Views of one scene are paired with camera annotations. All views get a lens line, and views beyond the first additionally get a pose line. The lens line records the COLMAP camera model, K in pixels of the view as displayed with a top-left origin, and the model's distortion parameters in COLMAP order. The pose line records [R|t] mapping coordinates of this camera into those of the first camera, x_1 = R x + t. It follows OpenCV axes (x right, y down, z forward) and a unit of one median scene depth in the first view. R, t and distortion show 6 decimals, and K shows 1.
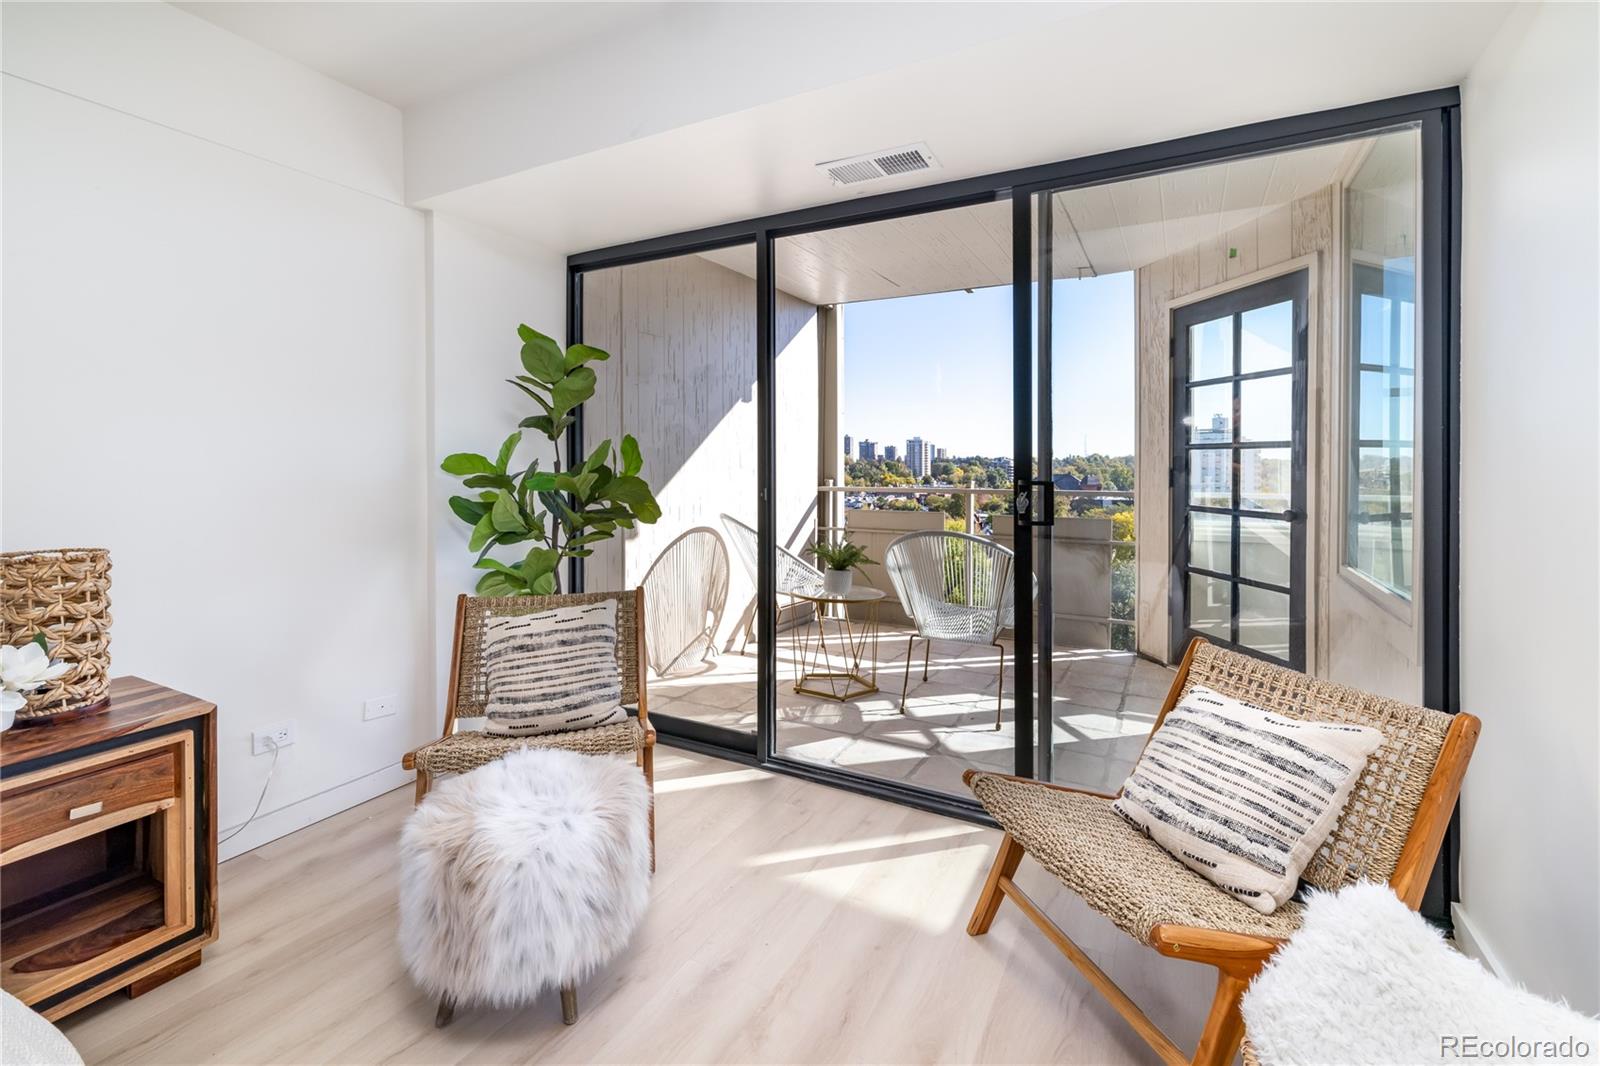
lens RADIAL K [[711.8, 0, 793.8], [0, 711.8, 470.8], [0, 0, 1]] dist [-0.000678, -0.000530]
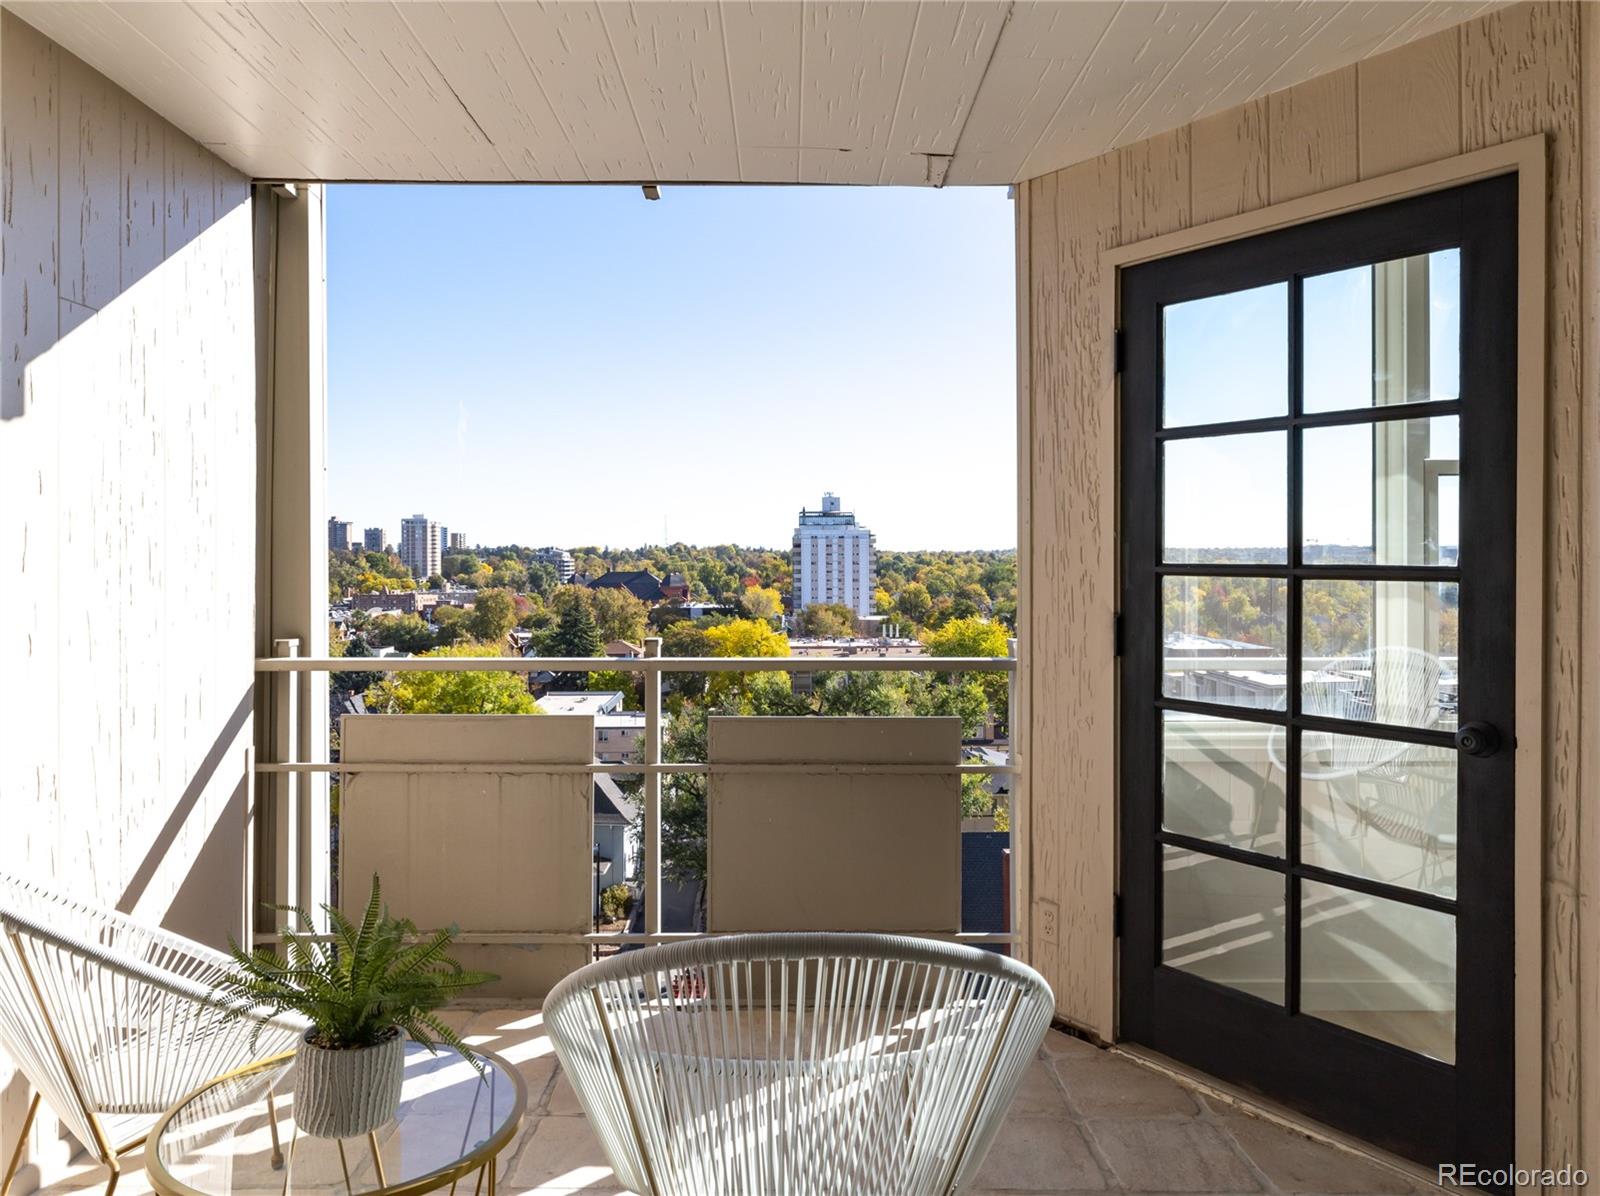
lens RADIAL K [[1074.5, 0, 775.8], [0, 1074.5, 558.0], [0, 0, 1]] dist [0.009847, -0.002800]
pose [[0.881017, -0.000161, 0.473084, 0.009545], [0.004195, 0.999963, -0.007472, -0.036945], [-0.473066, 0.008568, 0.880985, 0.507782]]
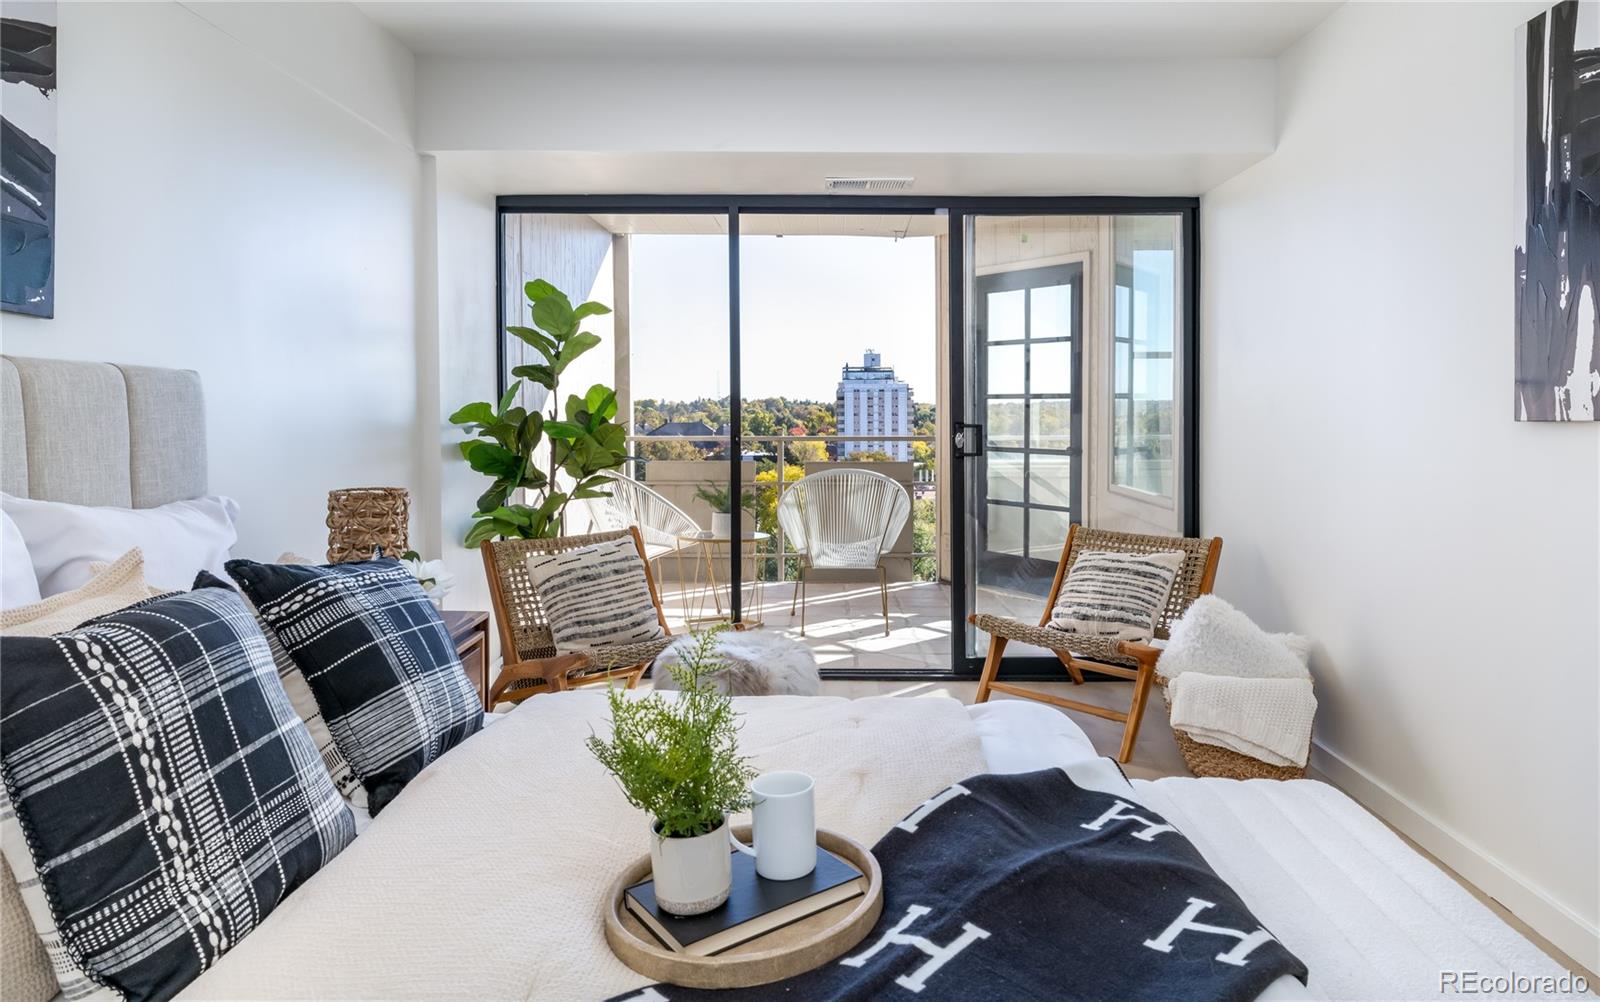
lens RADIAL K [[1009.9, 0, 828.2], [0, 1009.9, 422.9], [0, 0, 1]] dist [-0.000817, -0.001282]
pose [[0.877455, -0.006477, 0.479615, -0.468503], [0.004629, 0.999977, 0.005035, 0.000184], [-0.479636, -0.002198, 0.877465, -0.329896]]
